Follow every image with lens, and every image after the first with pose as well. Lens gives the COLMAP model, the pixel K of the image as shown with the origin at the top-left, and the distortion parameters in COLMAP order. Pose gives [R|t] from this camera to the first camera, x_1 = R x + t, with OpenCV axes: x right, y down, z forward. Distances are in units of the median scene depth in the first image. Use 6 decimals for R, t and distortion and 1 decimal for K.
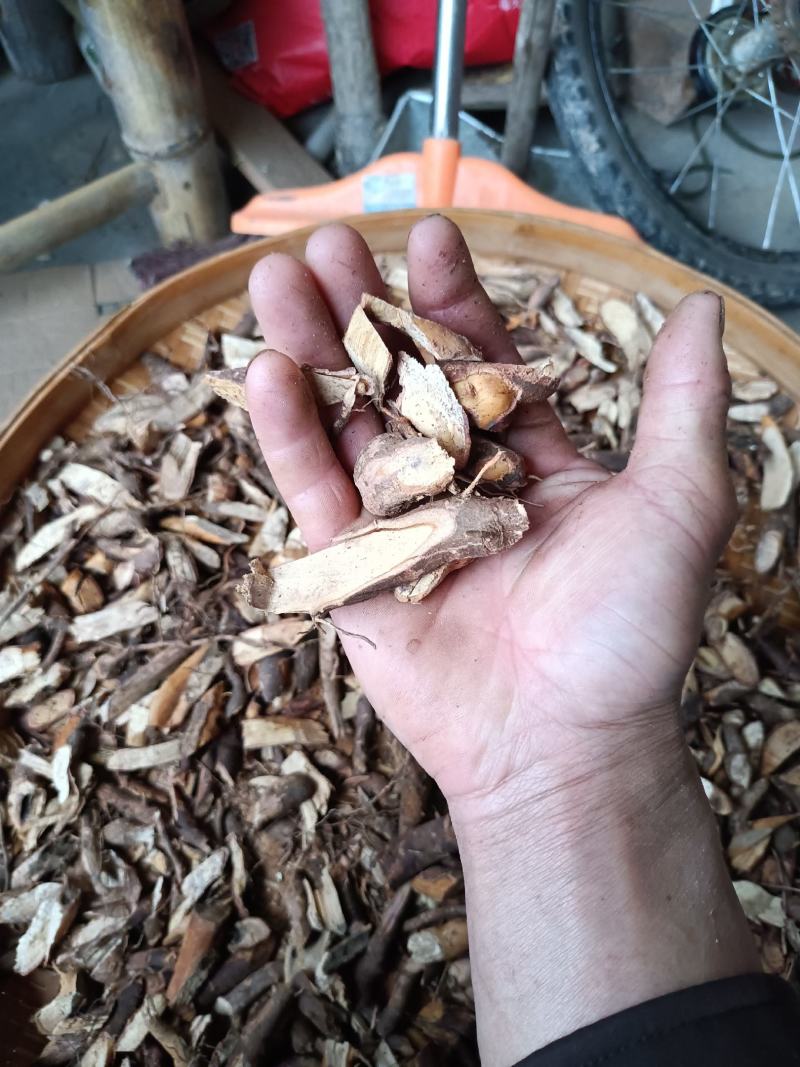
lens RADIAL K [[809.5, 0, 400.0], [0, 809.5, 533.5], [0, 0, 1]] dist [-0.006284, 0.010939]
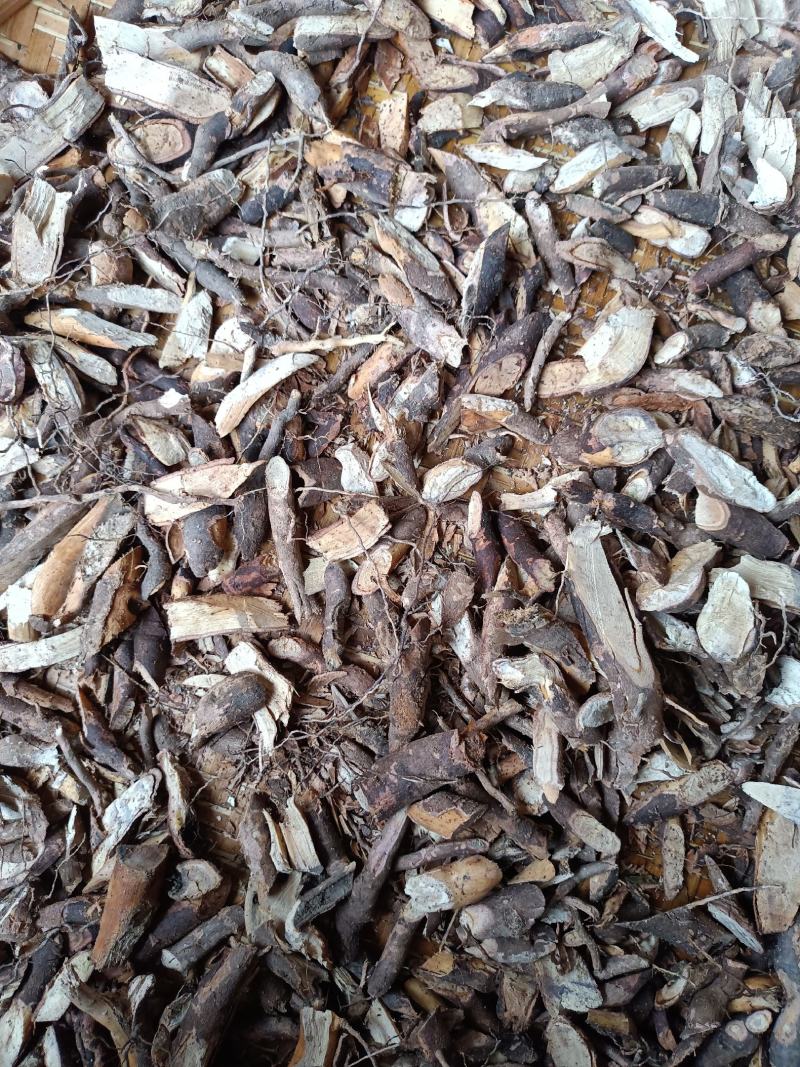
lens RADIAL K [[809.5, 0, 400.0], [0, 809.5, 533.5], [0, 0, 1]] dist [-0.006284, 0.010939]
pose [[0.999405, -0.031028, 0.015068, 0.003591], [0.026172, 0.966666, 0.254700, -0.004868], [-0.022468, -0.254154, 0.966903, 0.325702]]
